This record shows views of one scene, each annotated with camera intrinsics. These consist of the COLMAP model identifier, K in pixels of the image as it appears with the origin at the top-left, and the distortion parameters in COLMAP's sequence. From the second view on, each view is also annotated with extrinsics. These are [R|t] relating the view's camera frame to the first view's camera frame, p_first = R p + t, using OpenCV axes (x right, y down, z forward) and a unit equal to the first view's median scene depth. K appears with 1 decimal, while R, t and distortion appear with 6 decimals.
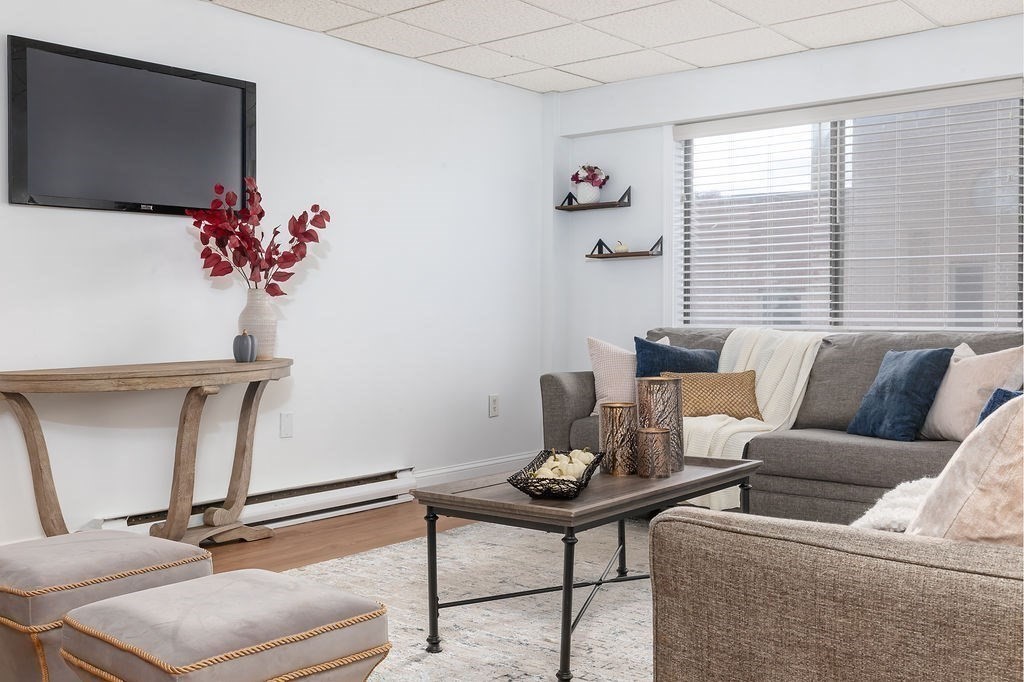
lens RADIAL K [[1023.0, 0, 520.8], [0, 1023.0, 333.7], [0, 0, 1]] dist [0.000788, 0.000000]
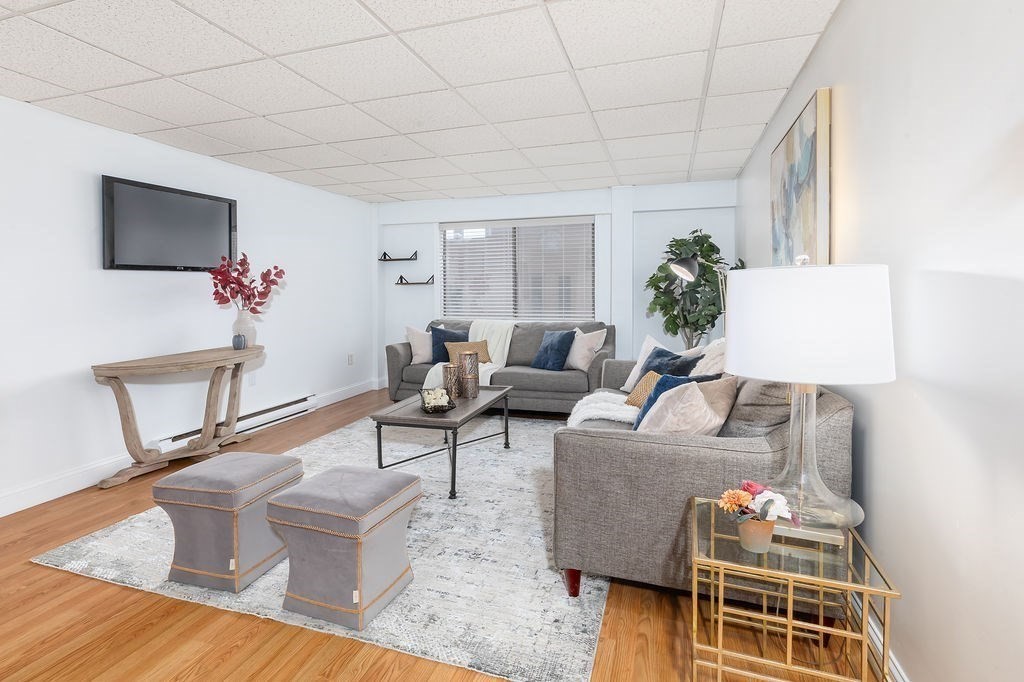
lens RADIAL K [[519.6, 0, 484.3], [0, 519.6, 302.2], [0, 0, 1]] dist [0.008998, -0.000053]
pose [[0.942646, -0.019606, 0.333218, -0.159391], [0.019384, 0.999804, 0.003991, -0.053914], [-0.333231, 0.002698, 0.942841, -0.064613]]
